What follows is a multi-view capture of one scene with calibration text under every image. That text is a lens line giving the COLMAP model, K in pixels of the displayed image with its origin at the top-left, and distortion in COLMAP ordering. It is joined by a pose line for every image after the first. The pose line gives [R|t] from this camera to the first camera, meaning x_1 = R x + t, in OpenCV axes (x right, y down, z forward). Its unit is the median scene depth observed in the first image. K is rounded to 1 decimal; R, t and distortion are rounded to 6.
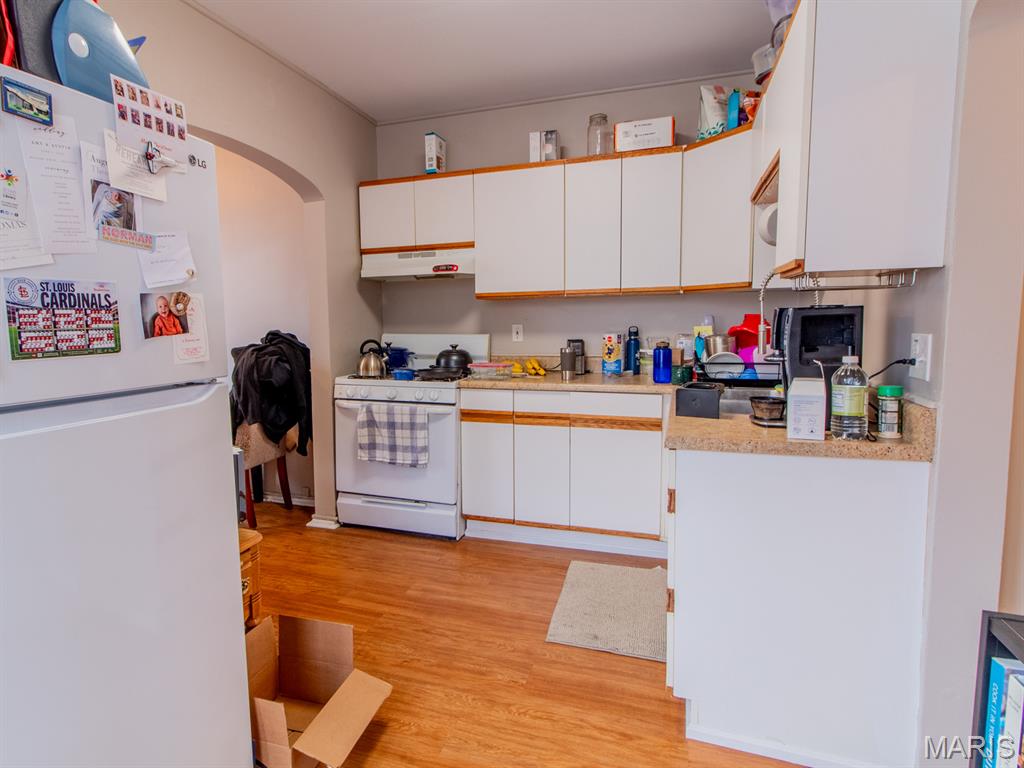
lens RADIAL K [[533.4, 0, 508.8], [0, 533.4, 379.4], [0, 0, 1]] dist [-0.005621, -0.001328]
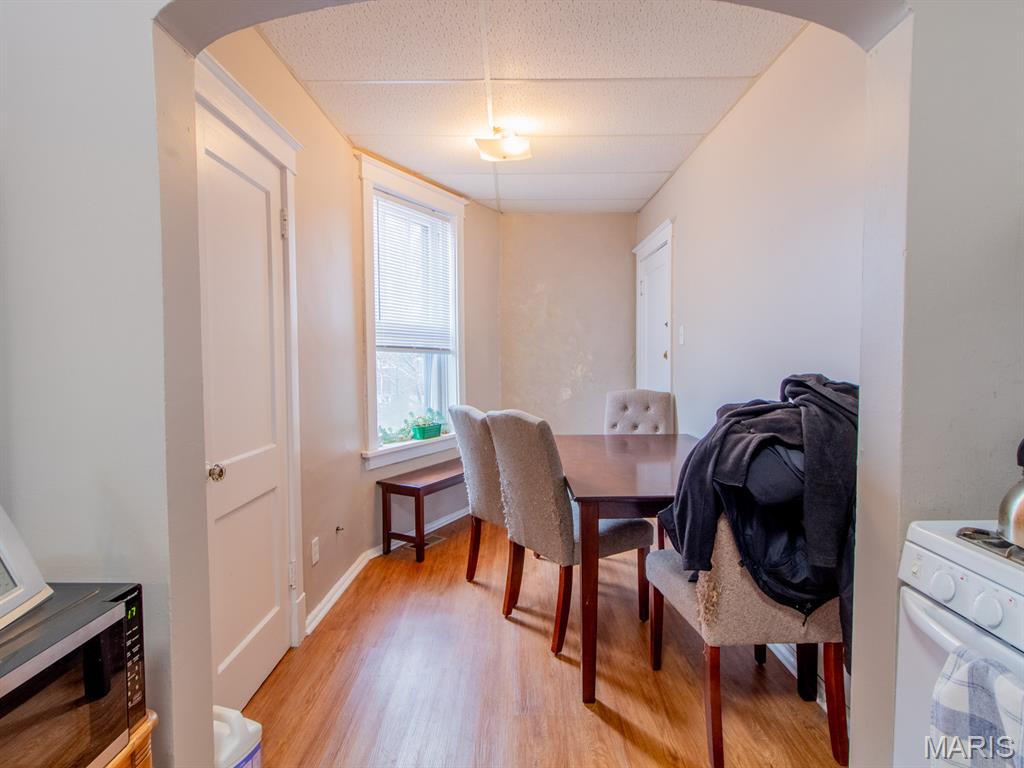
lens RADIAL K [[533.4, 0, 511.2], [0, 533.4, 379.7], [0, 0, 1]] dist [-0.005621, -0.001328]
pose [[0.289917, 0.056812, -0.955364, -0.080155], [-0.105567, 0.994043, 0.027076, -0.075329], [0.951212, 0.093005, 0.294188, 0.650699]]
